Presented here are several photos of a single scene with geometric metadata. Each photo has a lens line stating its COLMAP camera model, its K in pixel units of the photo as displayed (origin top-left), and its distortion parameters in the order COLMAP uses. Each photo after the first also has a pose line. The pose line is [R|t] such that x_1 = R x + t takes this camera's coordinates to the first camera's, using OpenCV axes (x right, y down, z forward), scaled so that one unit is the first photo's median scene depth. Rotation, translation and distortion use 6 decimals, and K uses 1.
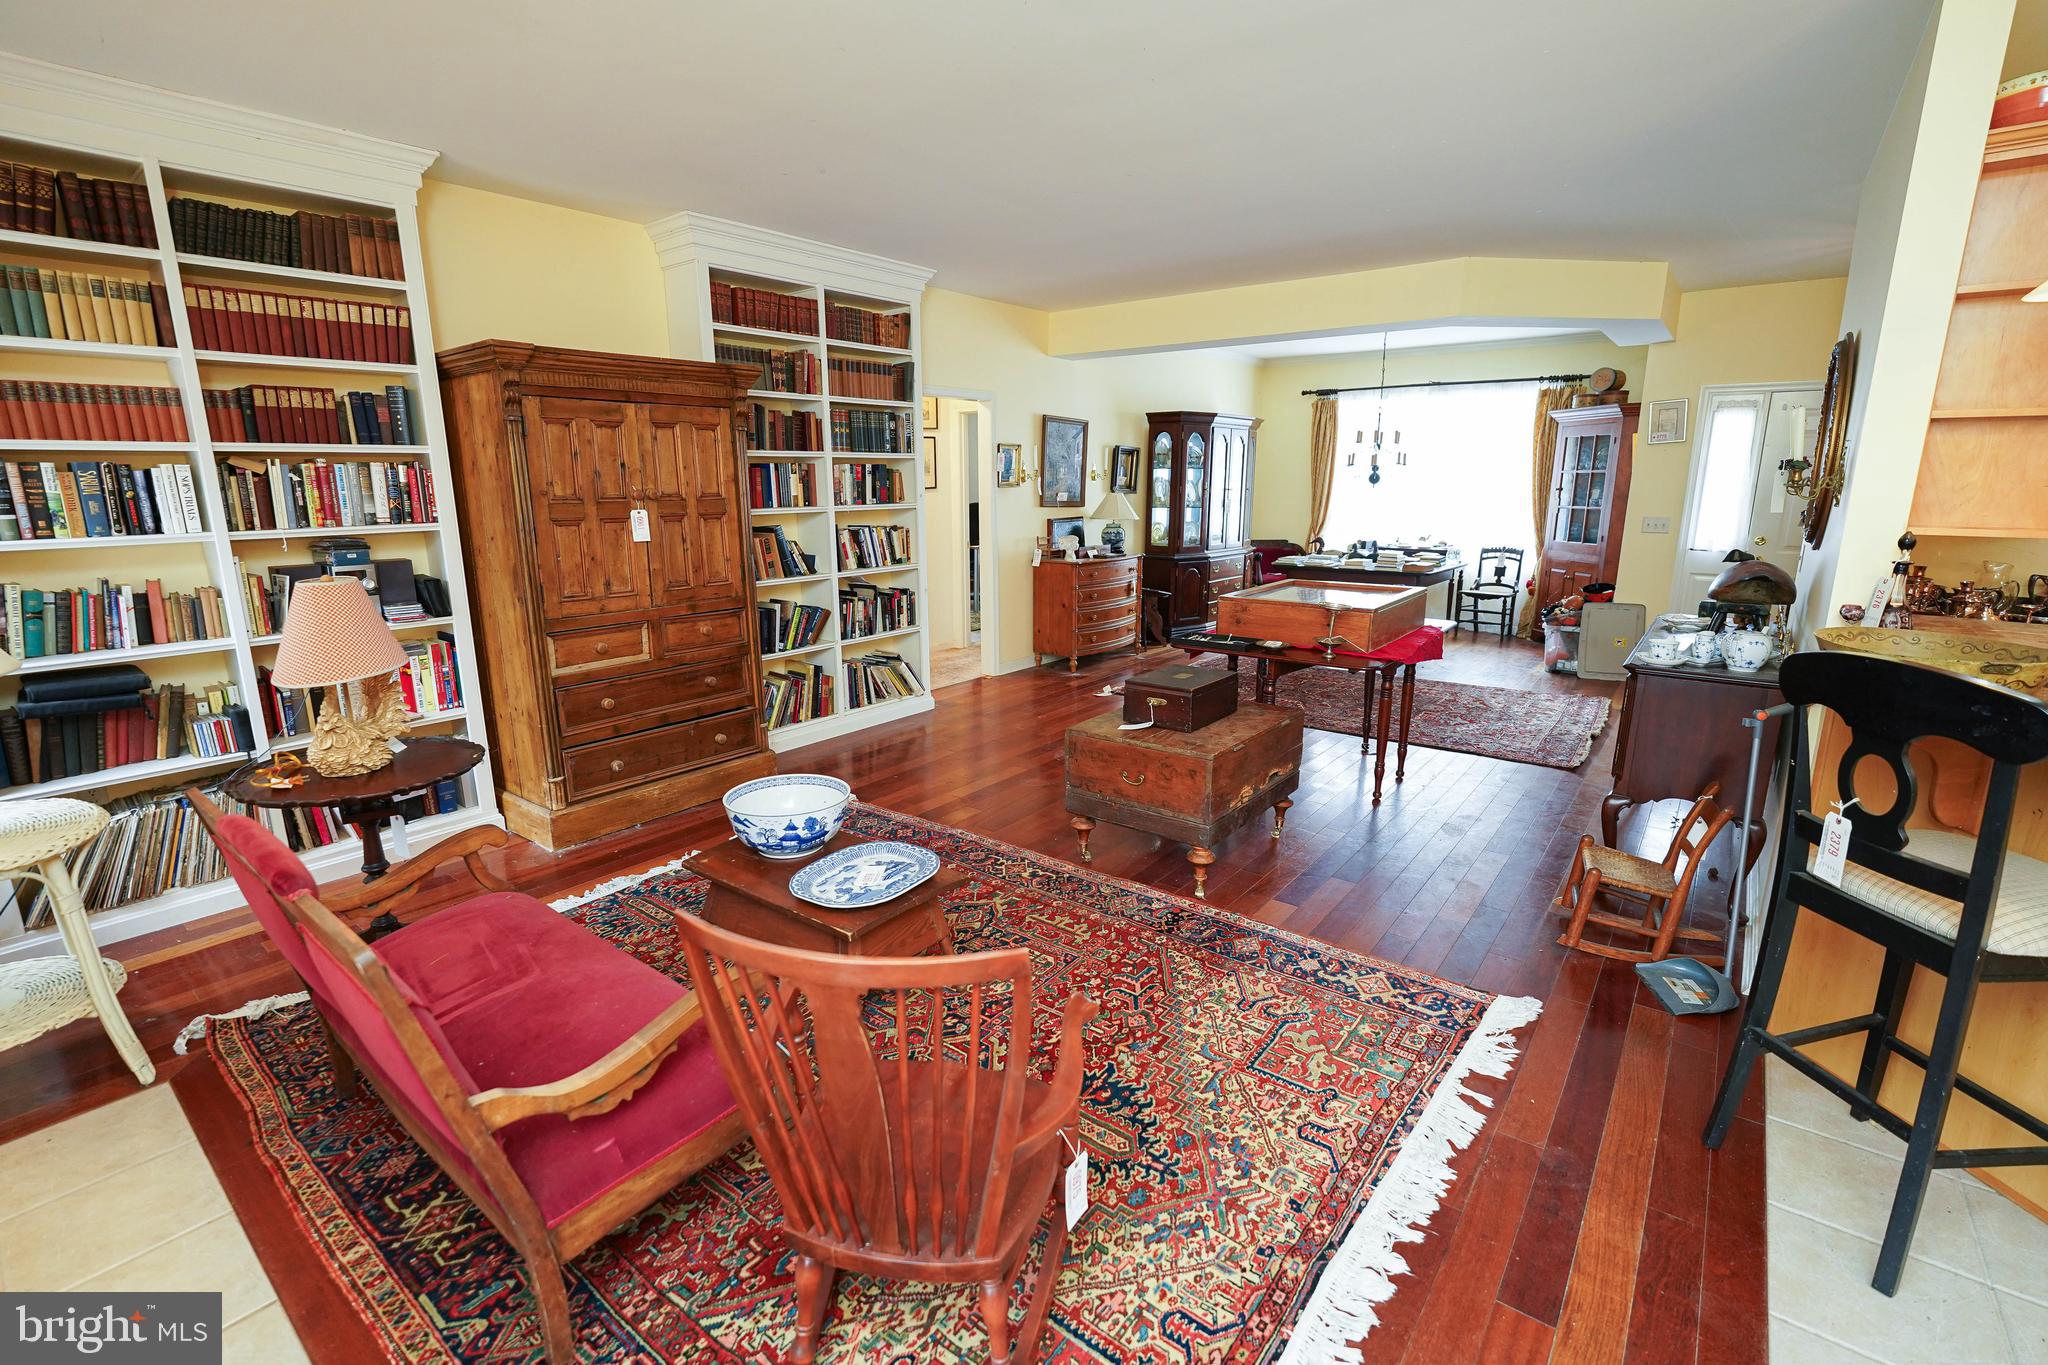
lens RADIAL K [[911.9, 0, 1023.5], [0, 911.9, 680.3], [0, 0, 1]] dist [-0.025582, -0.000738]
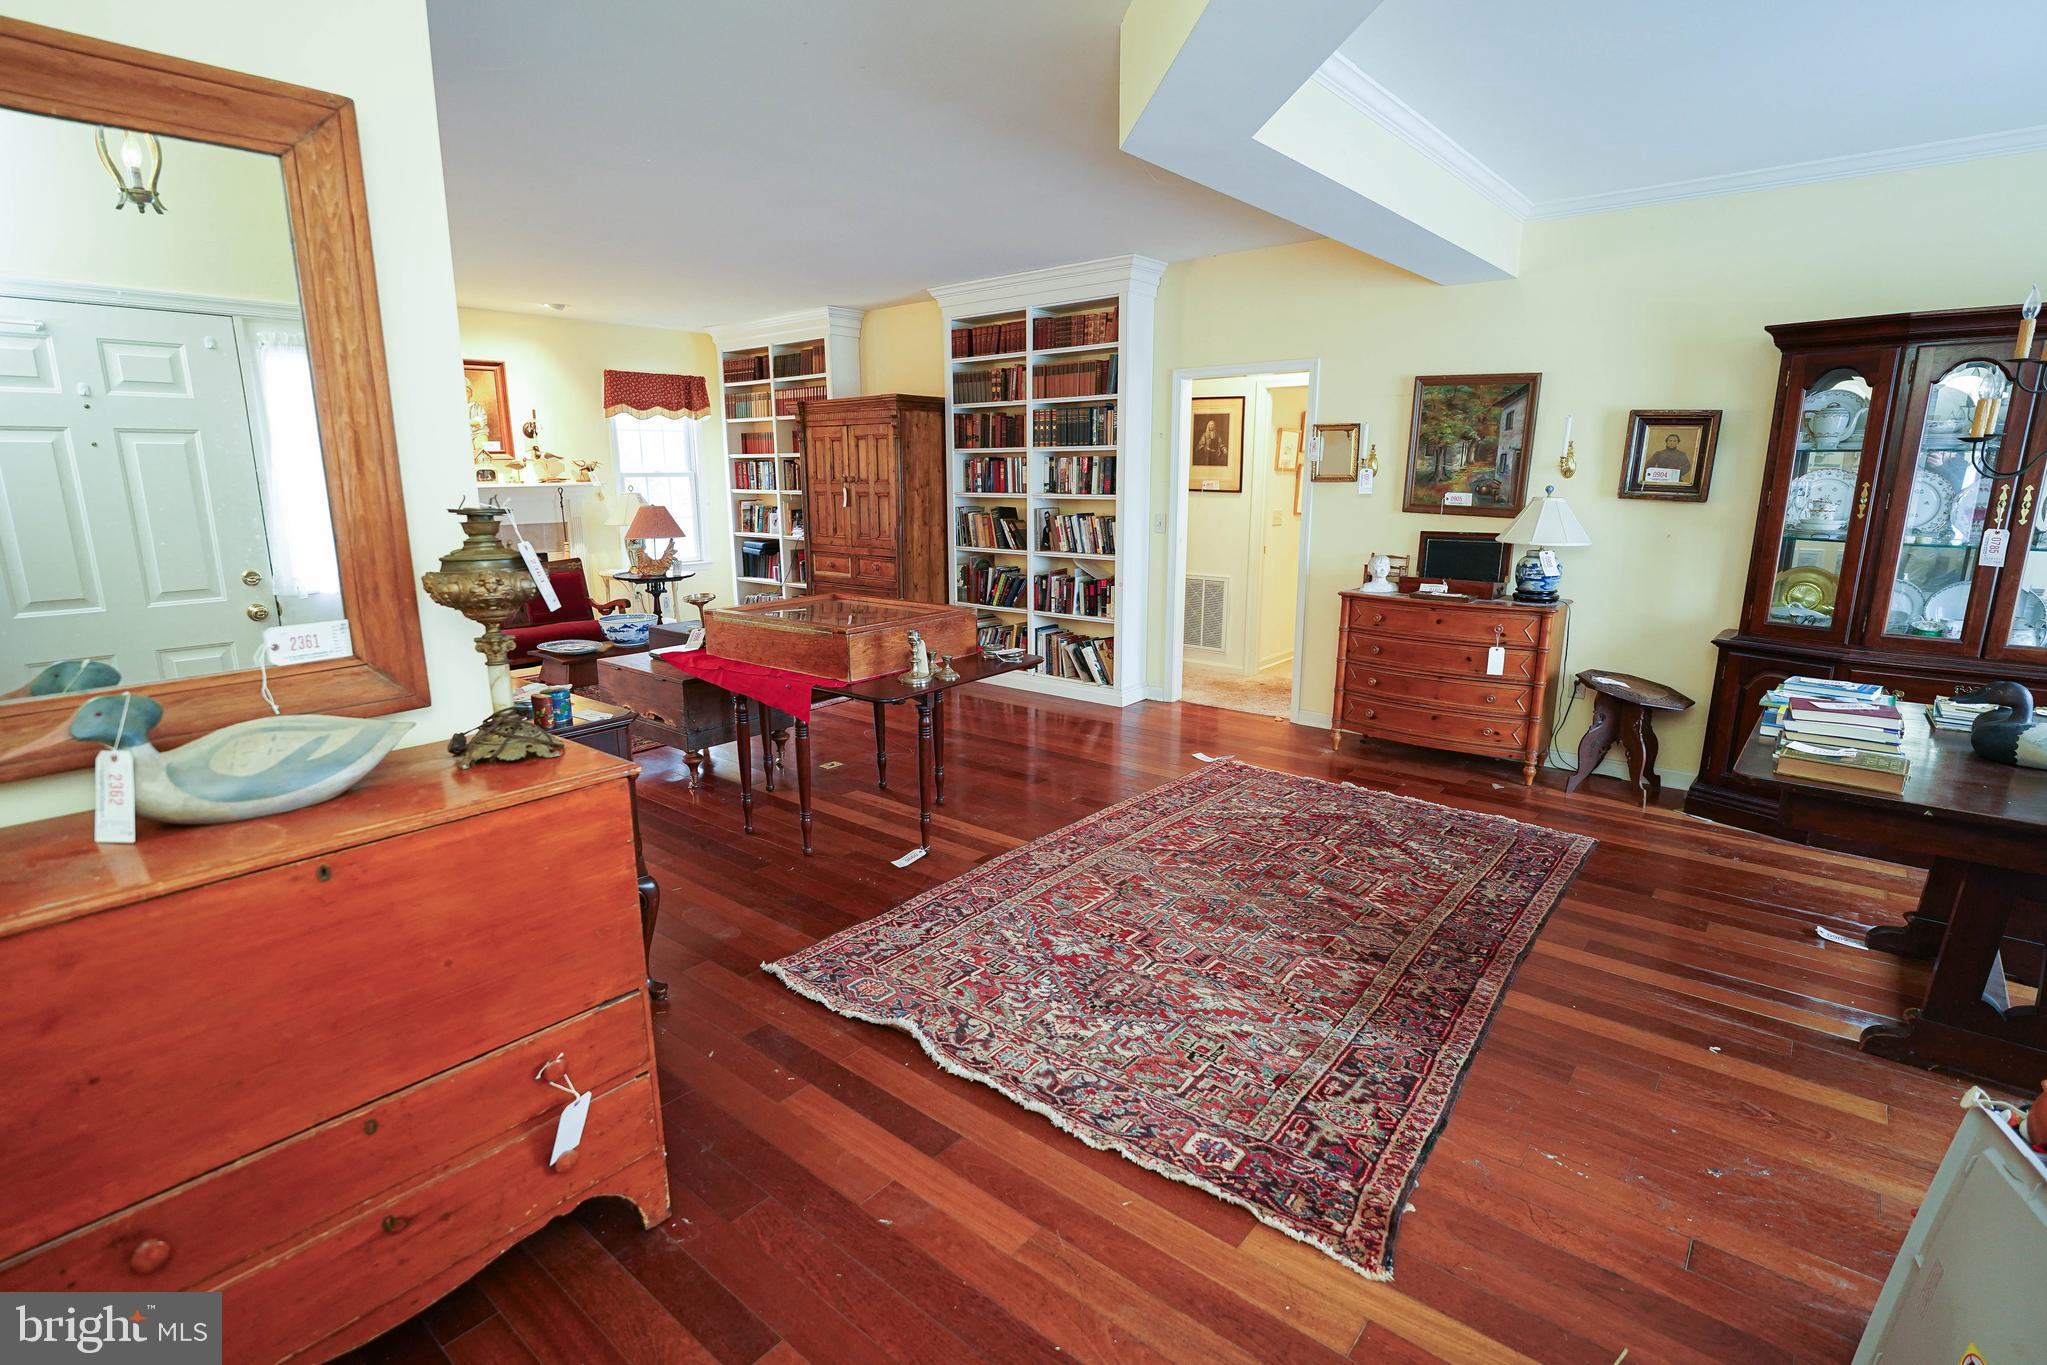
lens RADIAL K [[973.3, 0, 1019.8], [0, 973.3, 687.9], [0, 0, 1]] dist [-0.016625, -0.001040]
pose [[-0.030321, 0.218126, -0.975449, 1.088535], [-0.215946, 0.951421, 0.219466, -0.229980], [0.975934, 0.217298, 0.018255, 1.039687]]
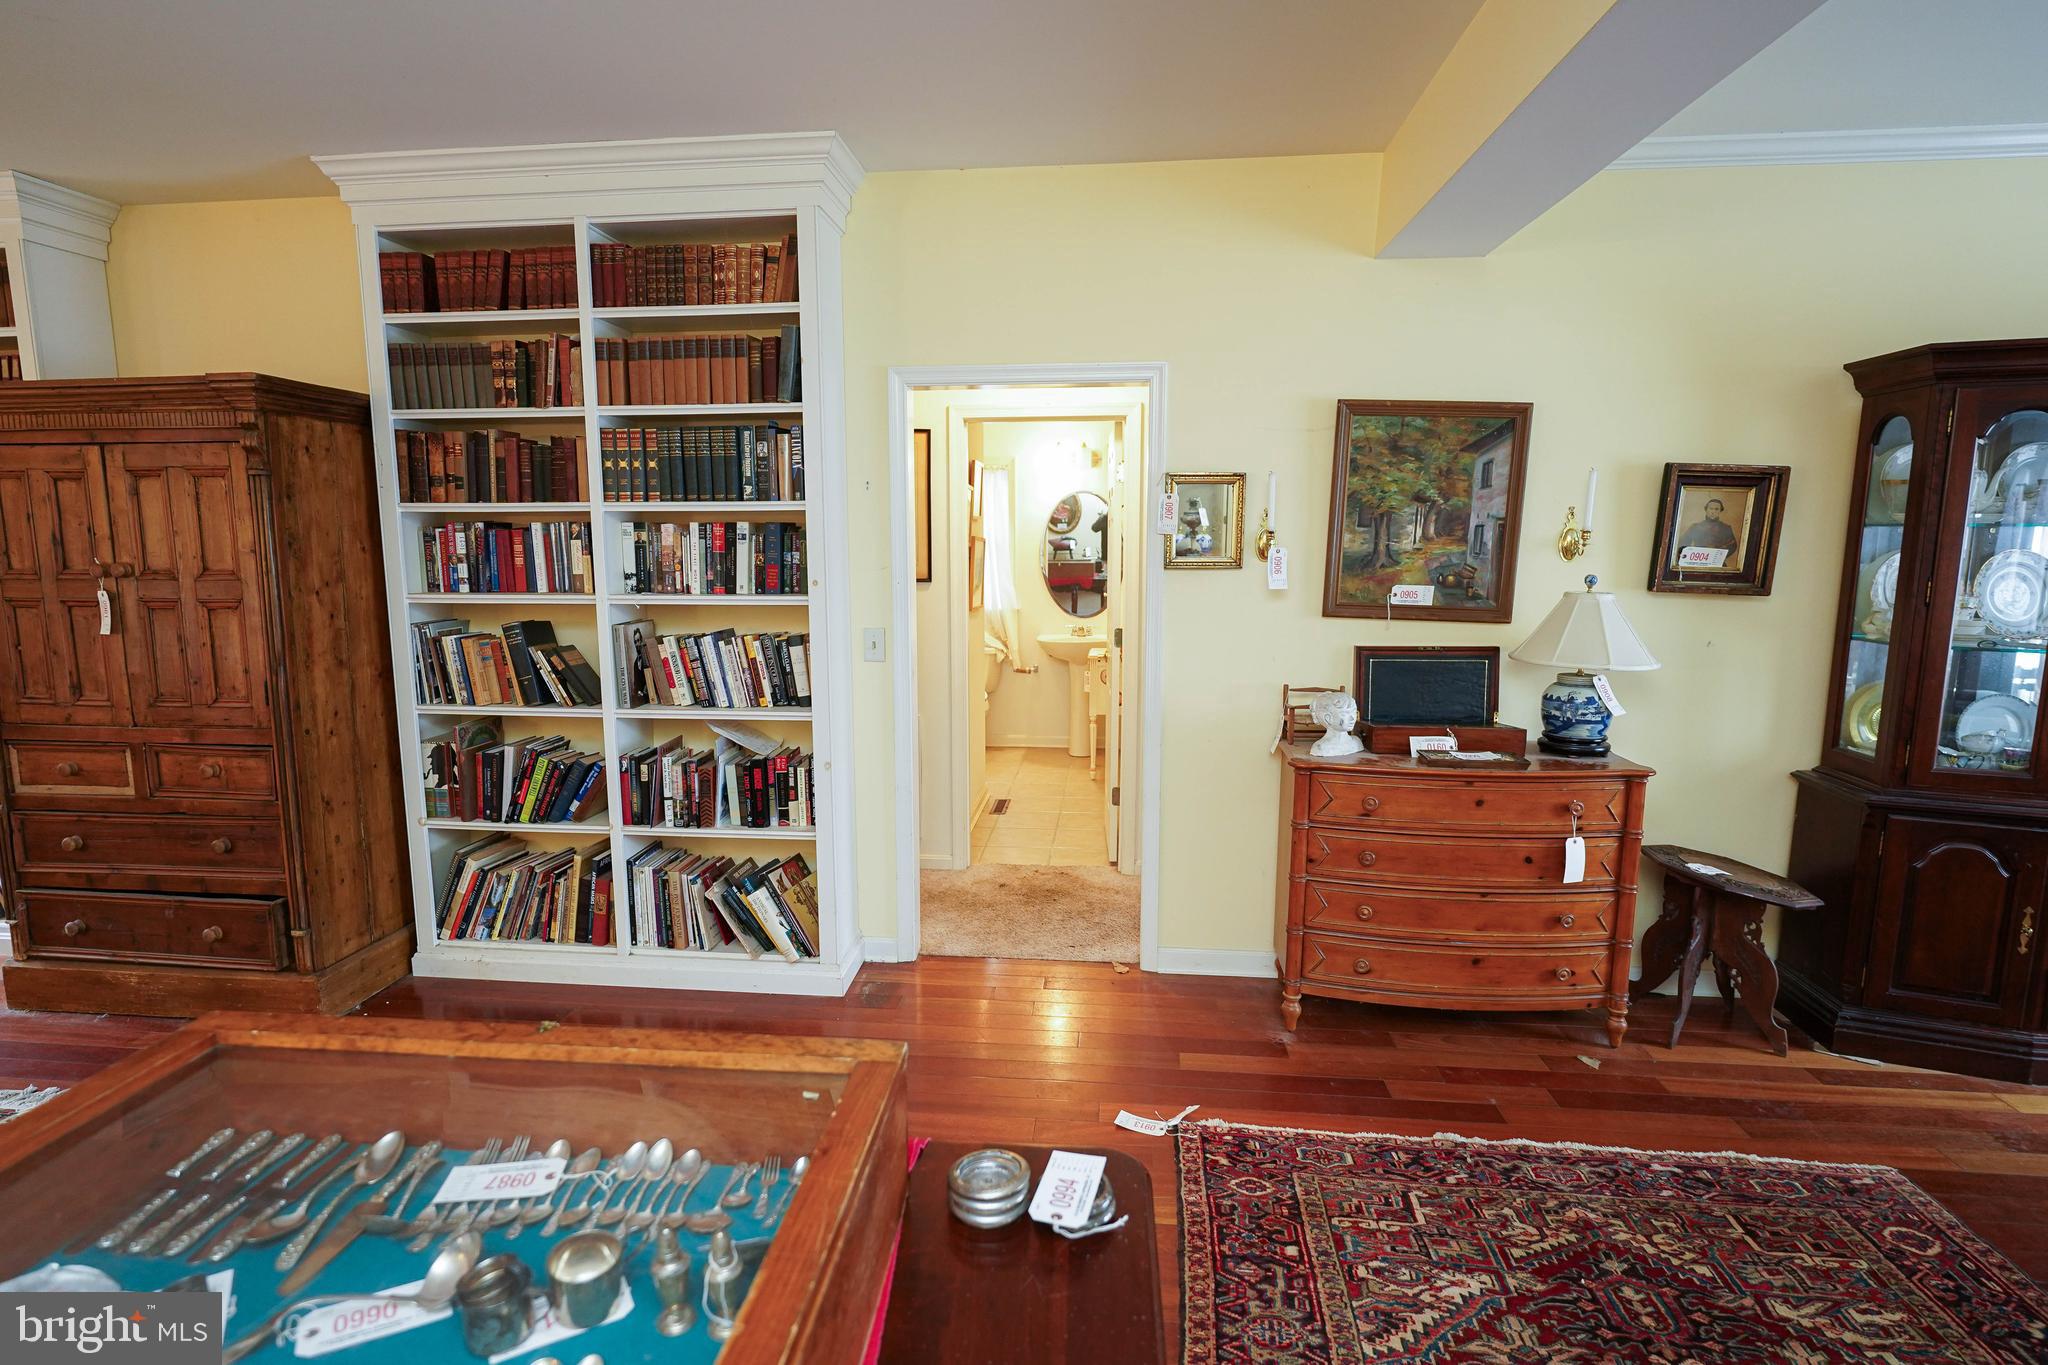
lens RADIAL K [[1054.0, 0, 1012.0], [0, 1054.0, 687.8], [0, 0, 1]] dist [-0.011004, -0.000960]
pose [[0.530399, 0.123567, -0.838694, 0.503282], [-0.186100, 0.982159, 0.027013, -0.204152], [0.827069, 0.141753, 0.543932, 0.877728]]
